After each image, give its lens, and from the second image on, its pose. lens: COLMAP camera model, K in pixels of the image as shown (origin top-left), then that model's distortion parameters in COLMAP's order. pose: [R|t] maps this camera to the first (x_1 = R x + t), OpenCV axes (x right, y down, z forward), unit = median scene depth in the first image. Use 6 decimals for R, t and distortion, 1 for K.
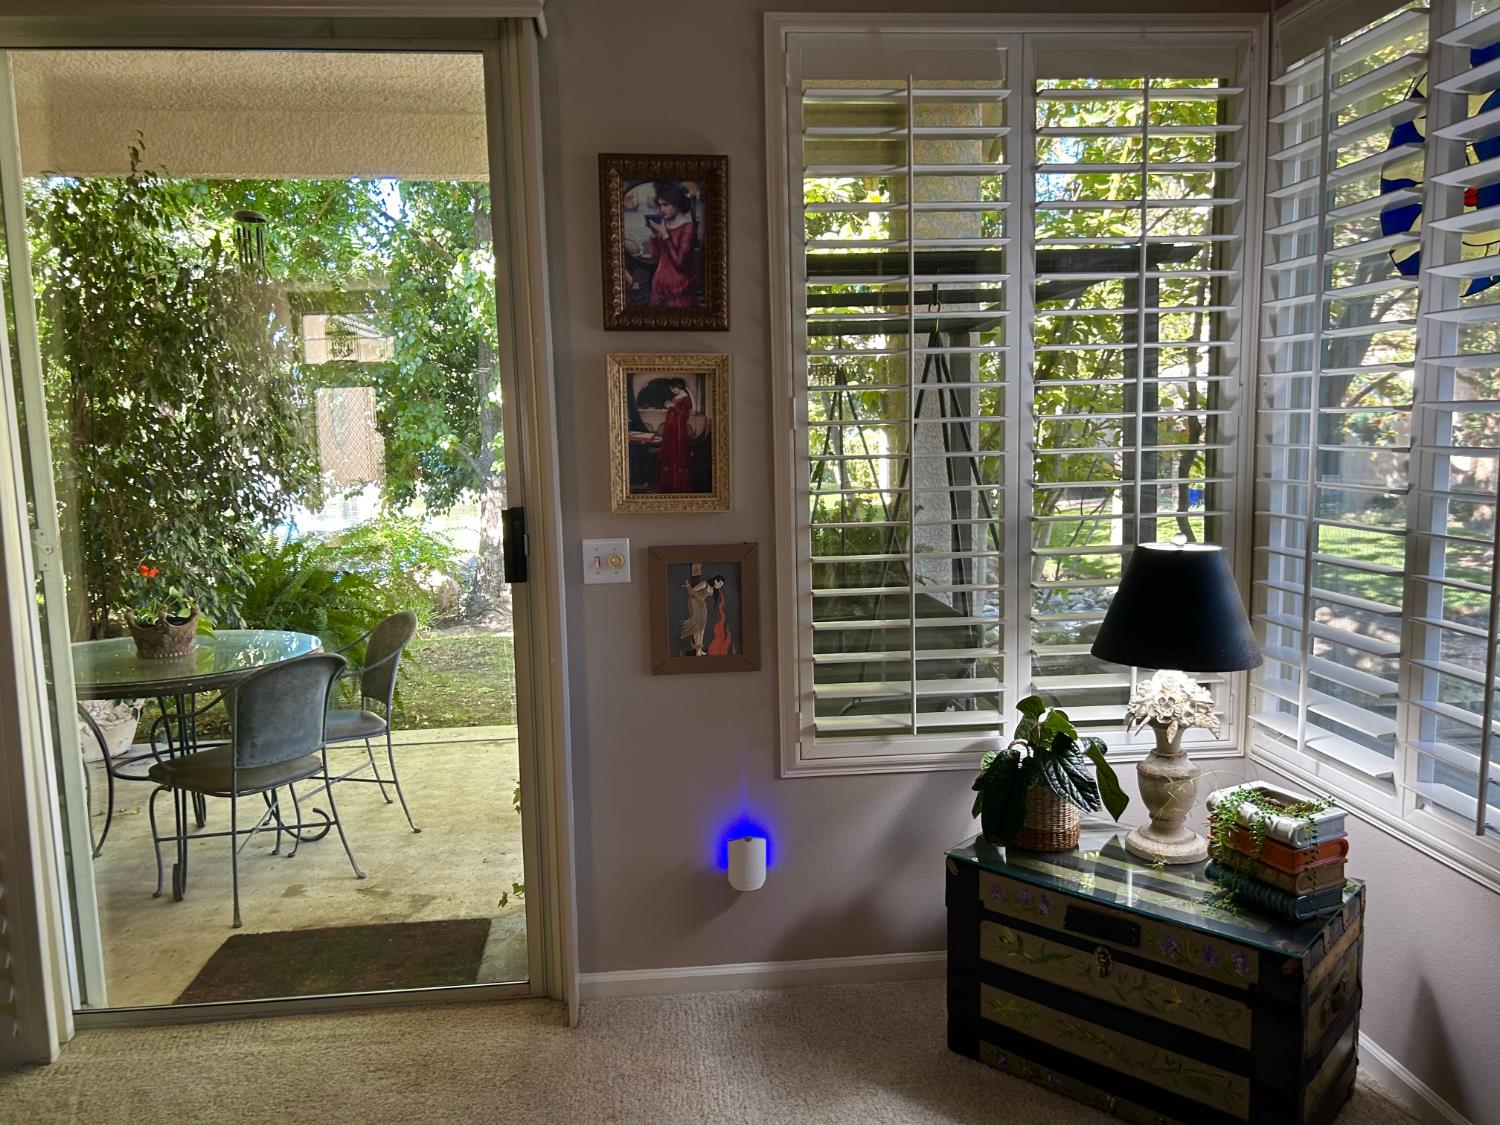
lens RADIAL K [[1107.3, 0, 748.1], [0, 1107.3, 570.9], [0, 0, 1]] dist [0.072204, -0.078555]
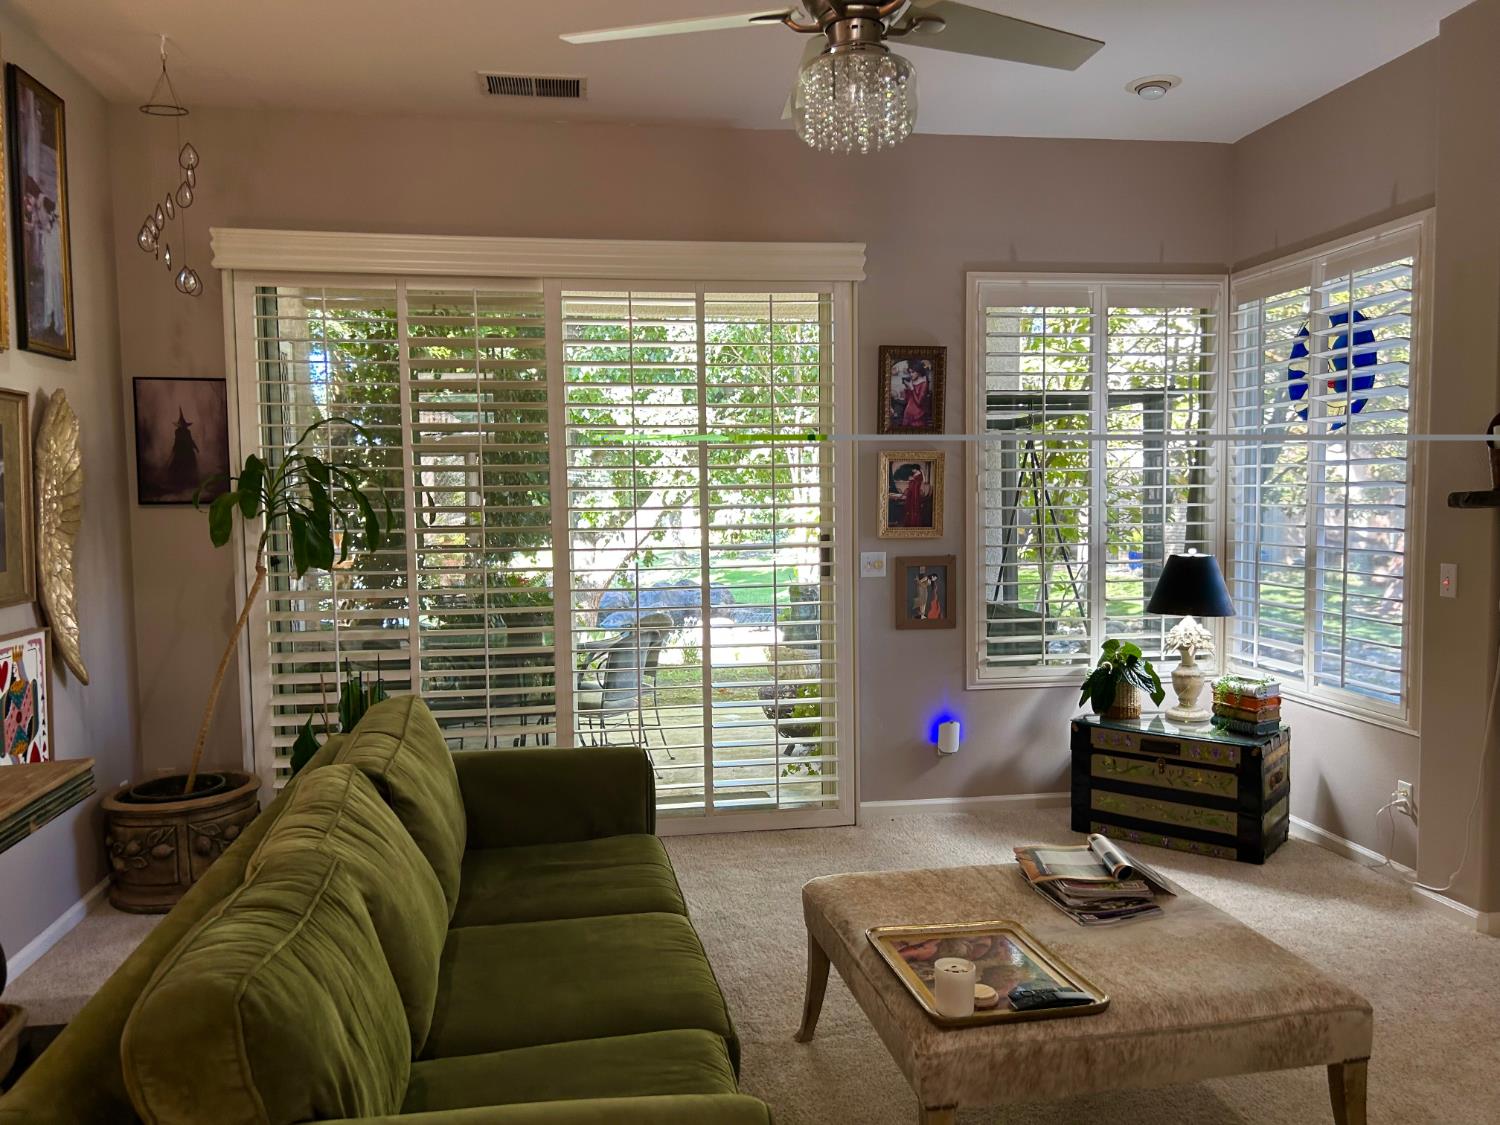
lens RADIAL K [[1126.4, 0, 750.0], [0, 1126.4, 562.5], [0, 0, 1]] dist [0.075687, -0.084893]
pose [[0.998146, 0.006766, 0.060487, -0.434263], [-0.002716, 0.997763, -0.066799, 0.109052], [-0.060804, 0.066511, 0.995931, -0.796719]]
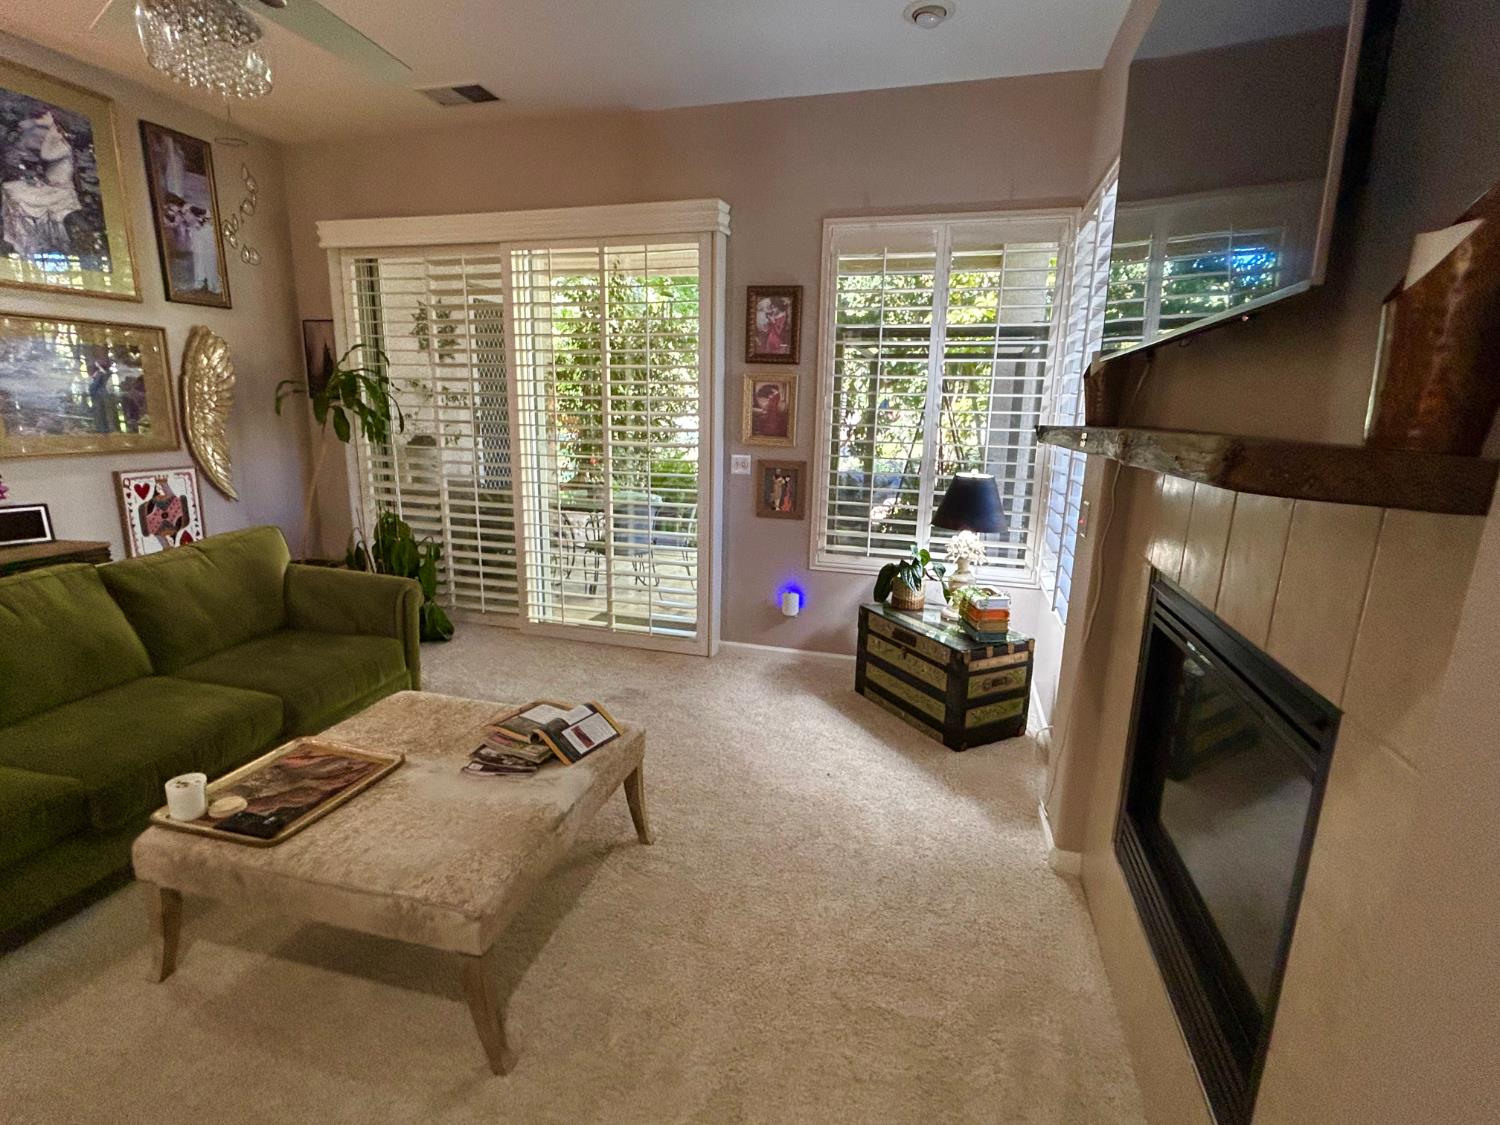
lens RADIAL K [[712.6, 0, 745.7], [0, 712.6, 560.2], [0, 0, 1]] dist [0.002845, 0.000013]
pose [[0.929703, 0.121645, -0.347641, 0.417409], [-0.091233, 0.990528, 0.102617, 0.034708], [0.356831, -0.063687, 0.931995, -0.384253]]
